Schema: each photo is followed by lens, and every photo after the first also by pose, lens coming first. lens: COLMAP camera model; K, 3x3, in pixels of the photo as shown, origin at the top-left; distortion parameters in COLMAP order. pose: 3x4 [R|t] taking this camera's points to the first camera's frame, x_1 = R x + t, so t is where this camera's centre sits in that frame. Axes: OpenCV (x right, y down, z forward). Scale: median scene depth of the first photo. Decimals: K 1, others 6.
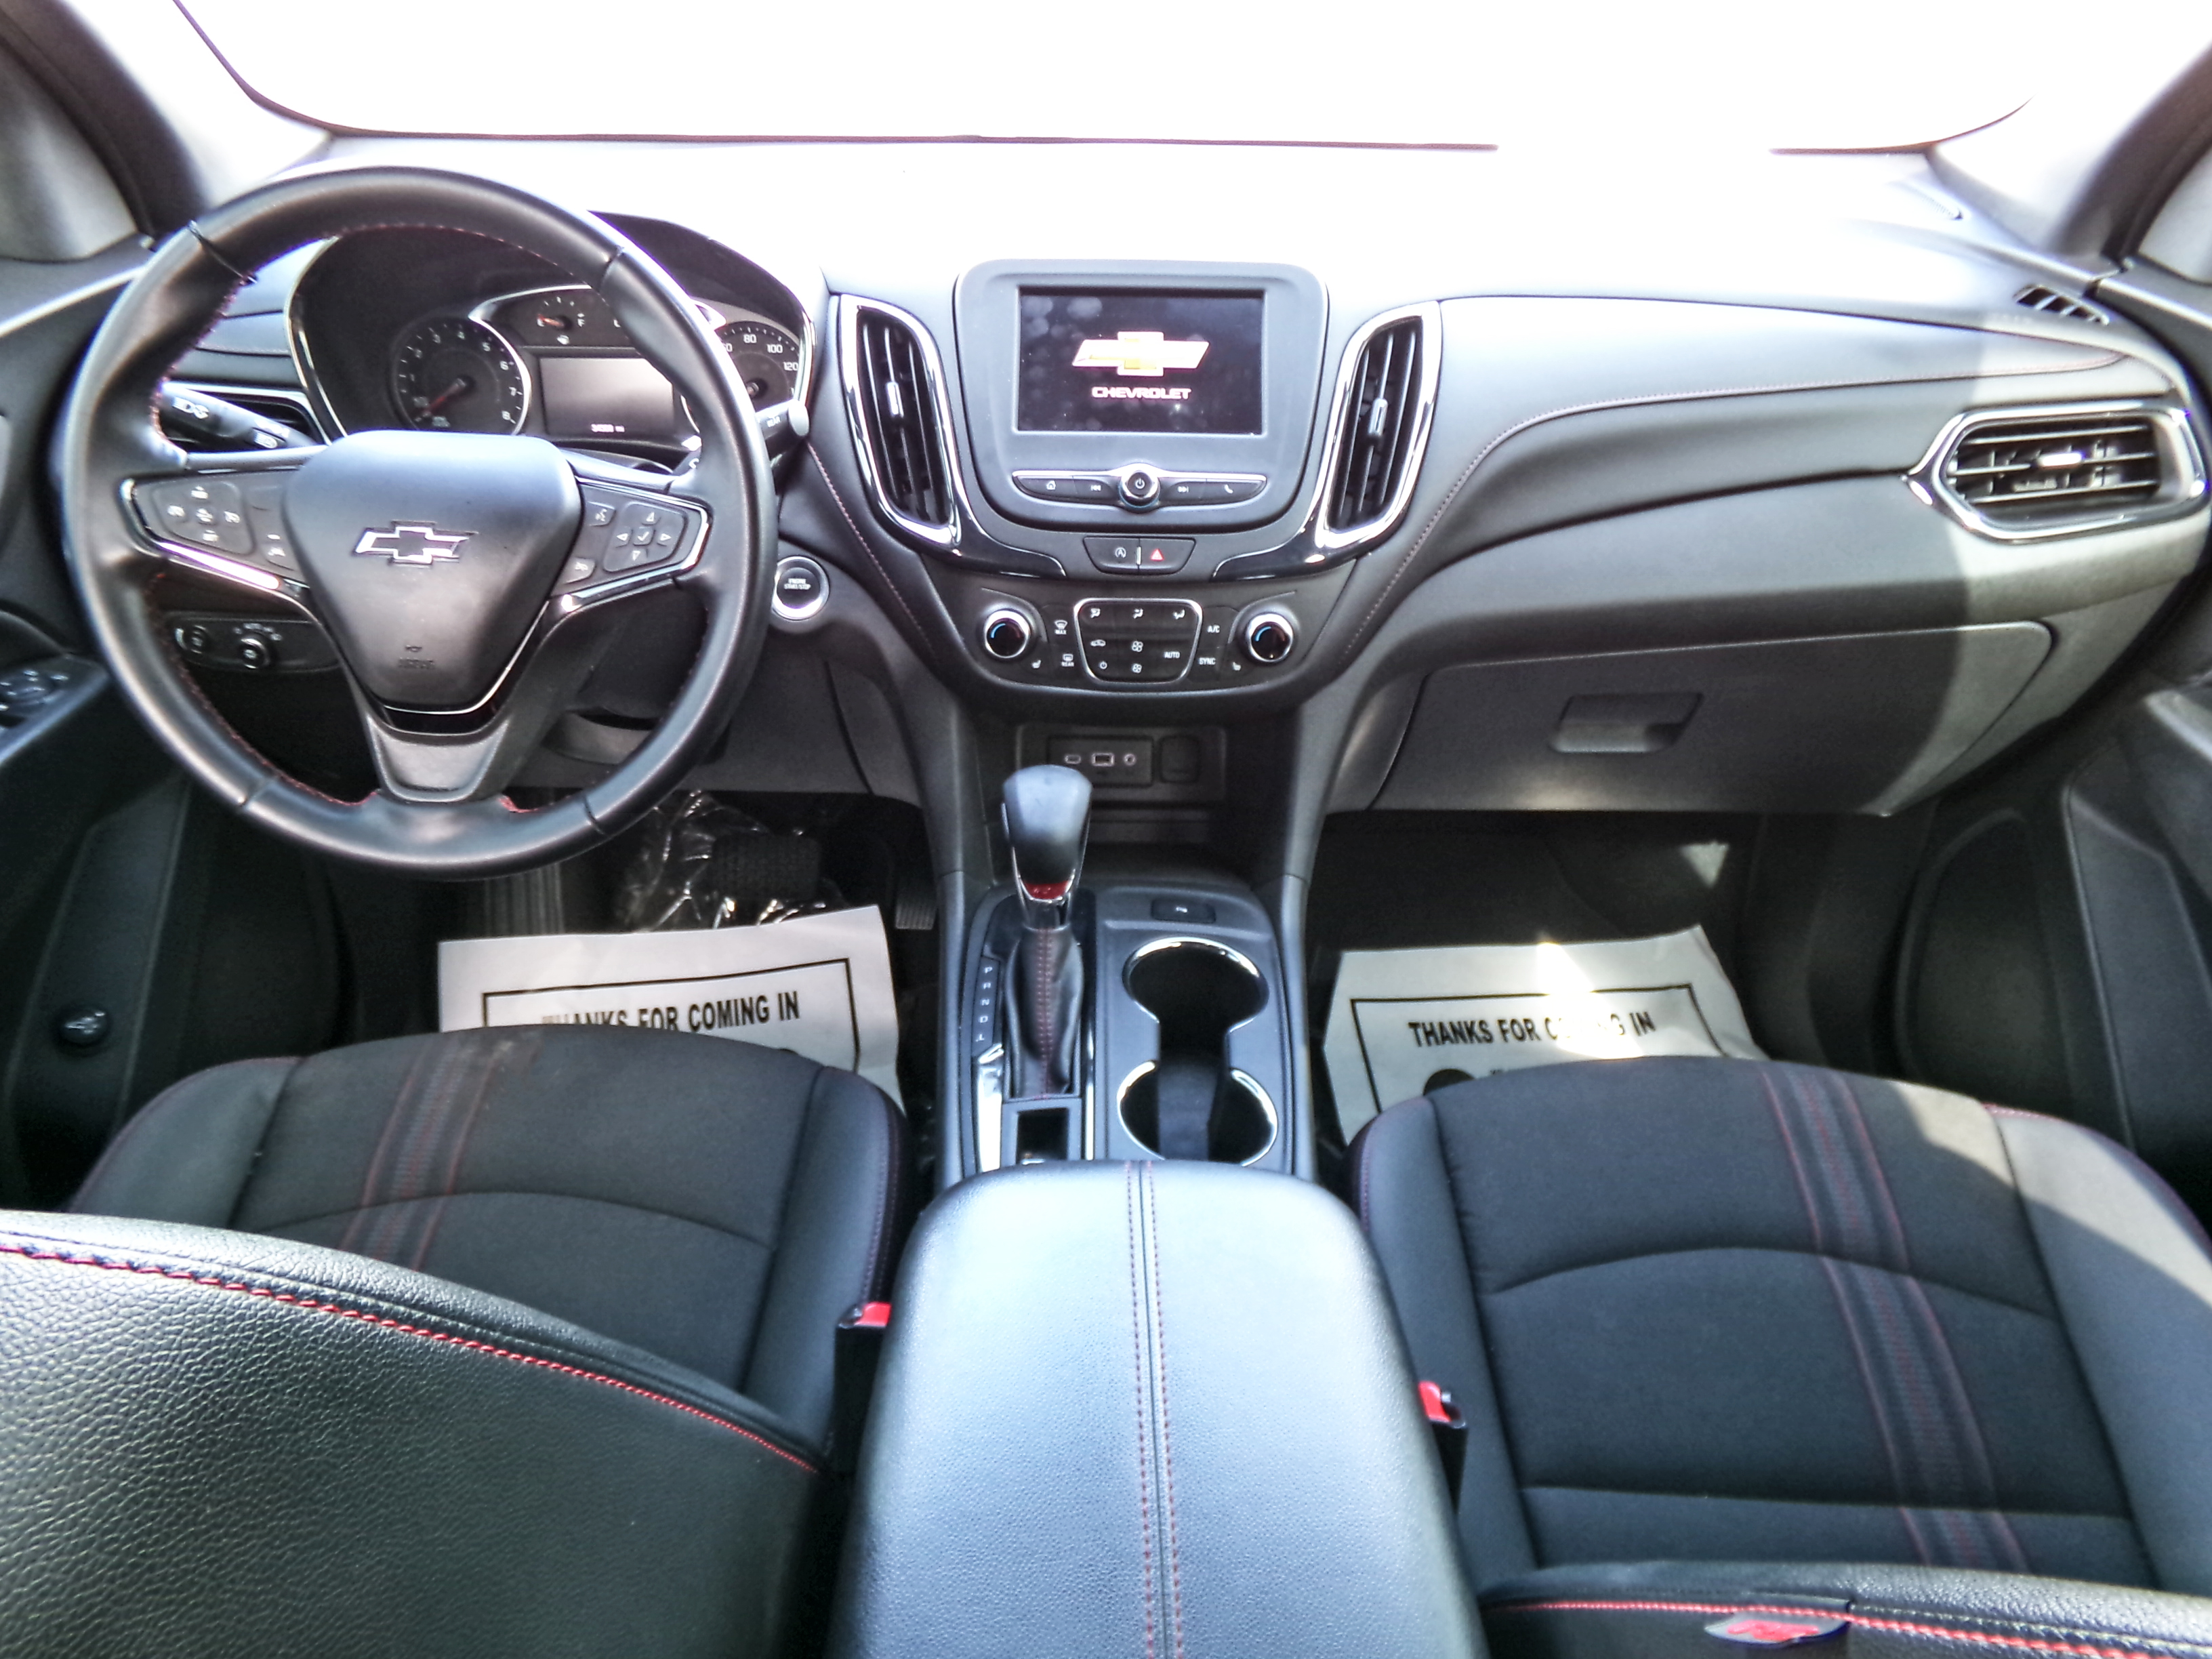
lens RADIAL K [[1466.2, 0, 1101.0], [0, 1466.2, 830.4], [0, 0, 1]] dist [-0.003171, 0.003824]
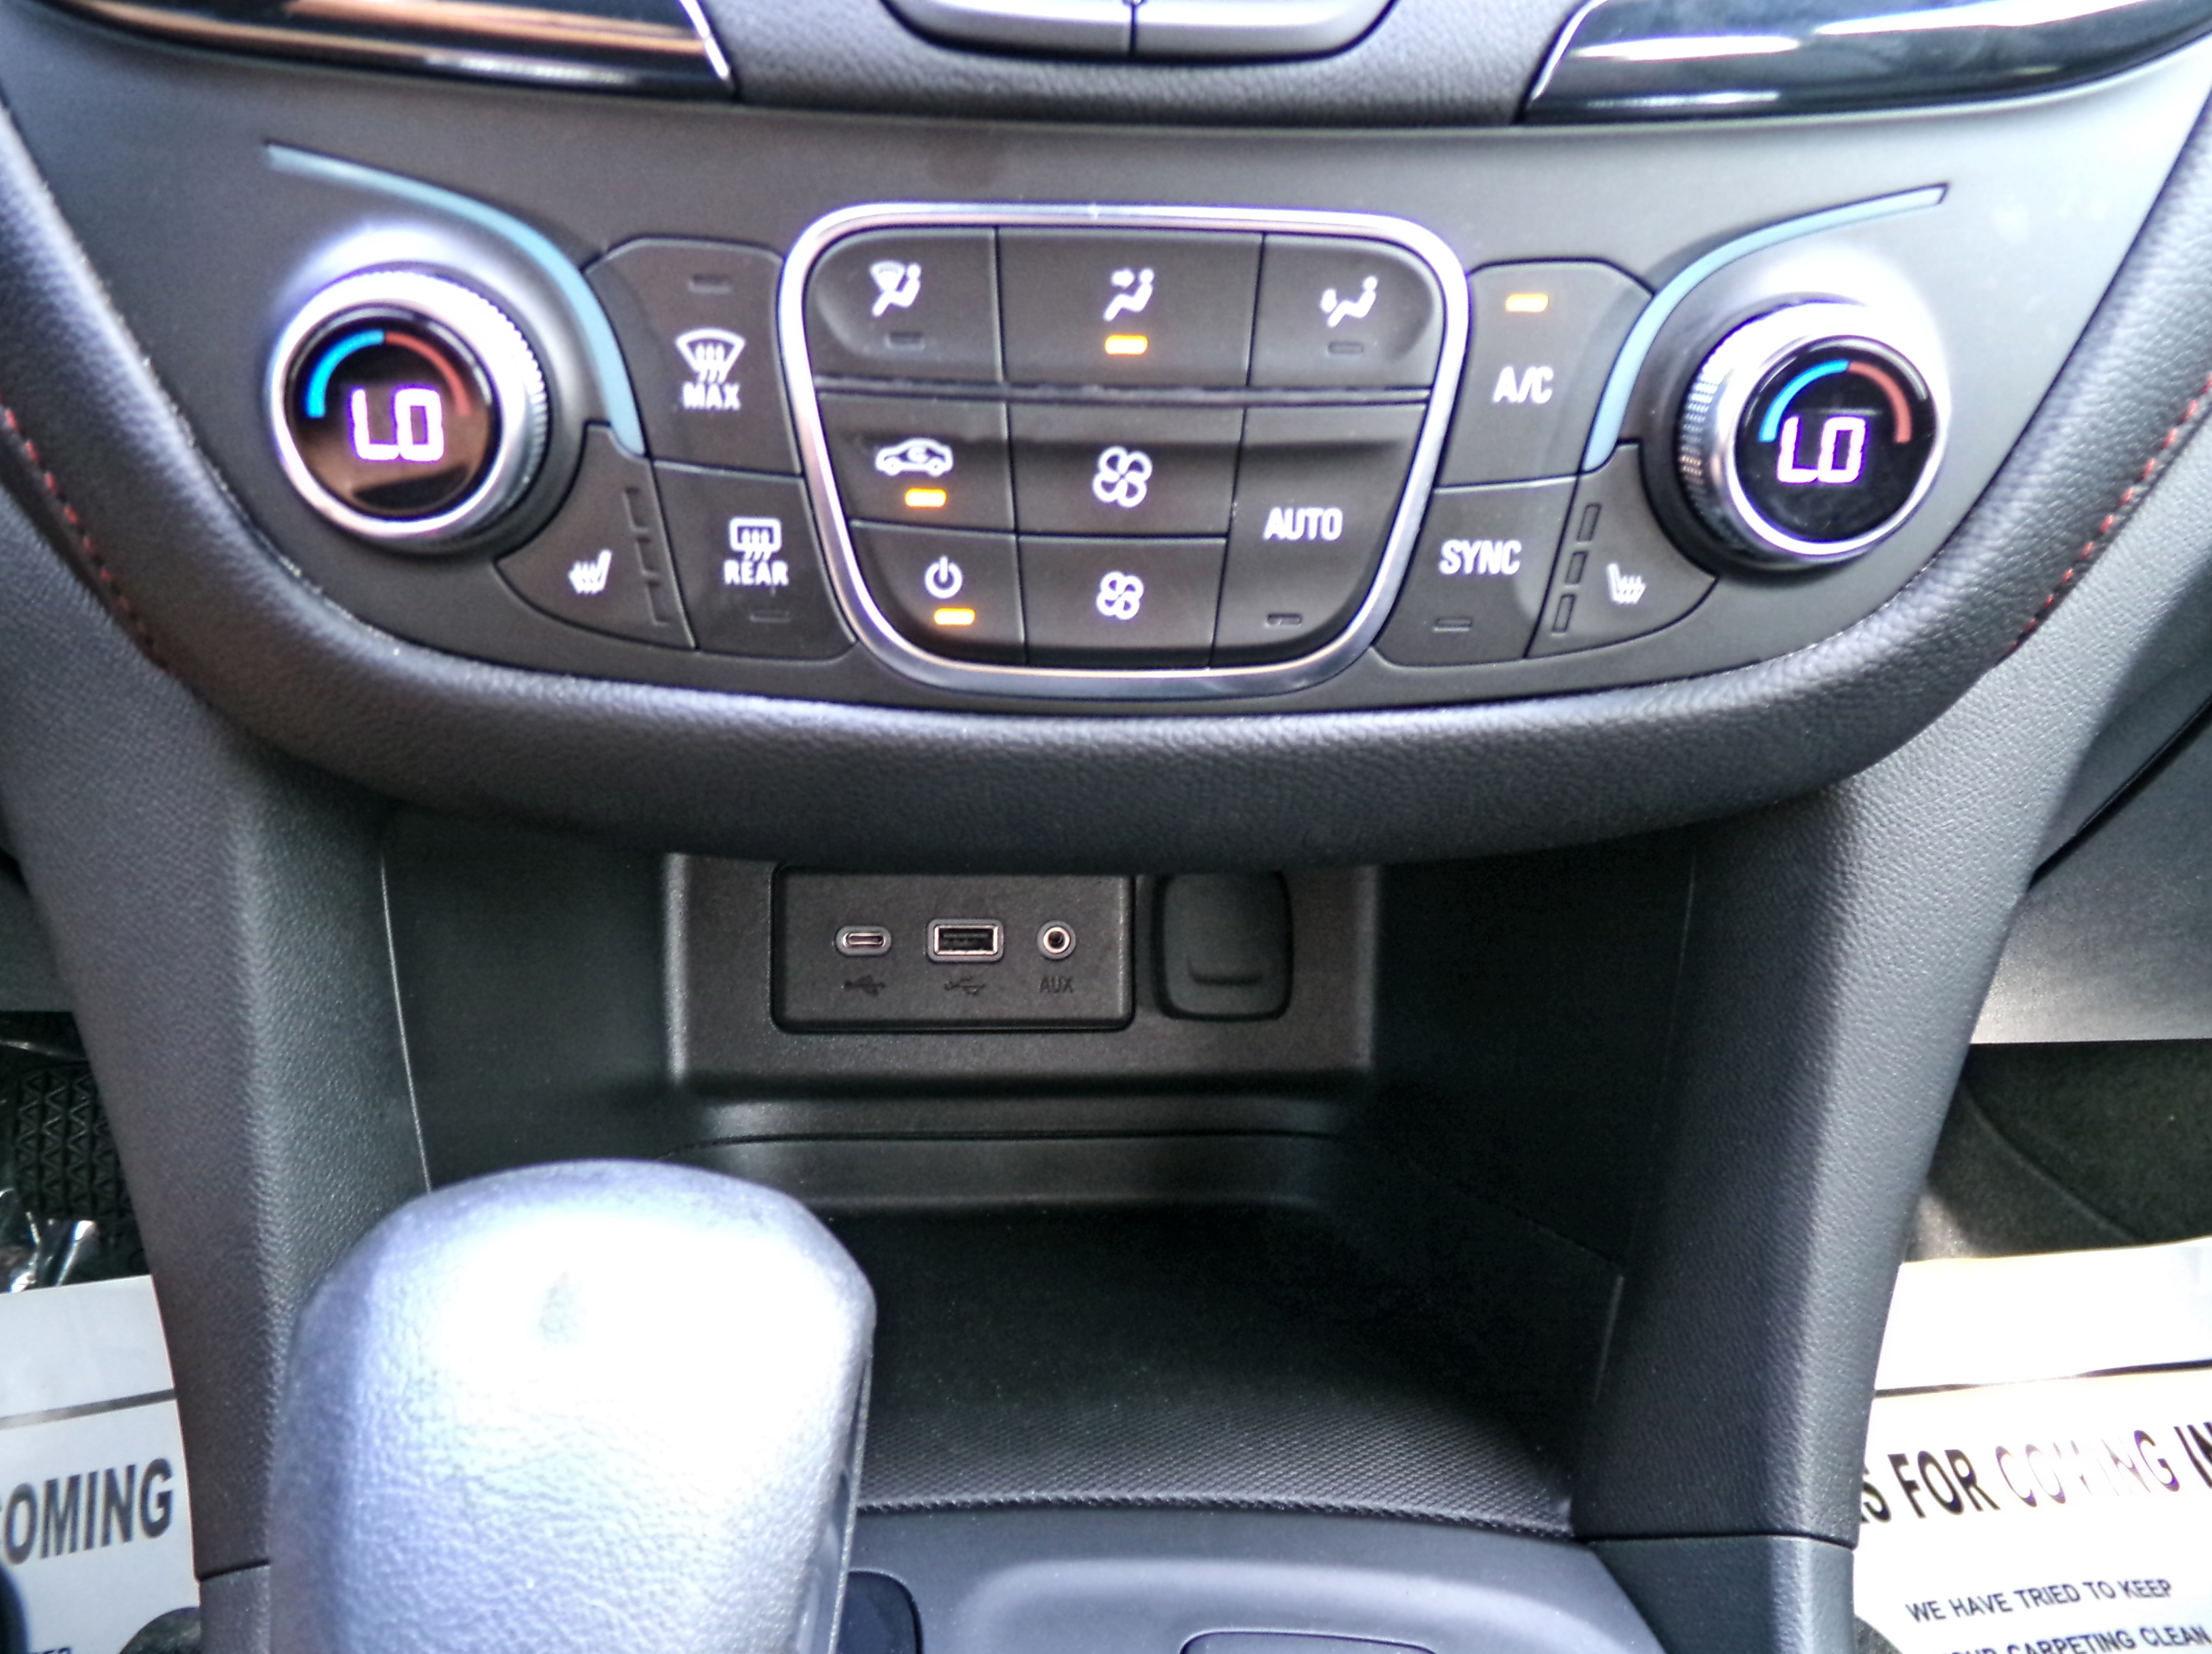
lens RADIAL K [[1802.1, 0, 1106.2], [0, 1802.1, 828.6], [0, 0, 1]] dist [-0.014012, -0.006252]
pose [[0.997530, -0.015933, 0.068407, 0.005668], [0.018152, 0.999325, -0.031940, -0.072635], [-0.067852, 0.033103, 0.997146, 0.766975]]
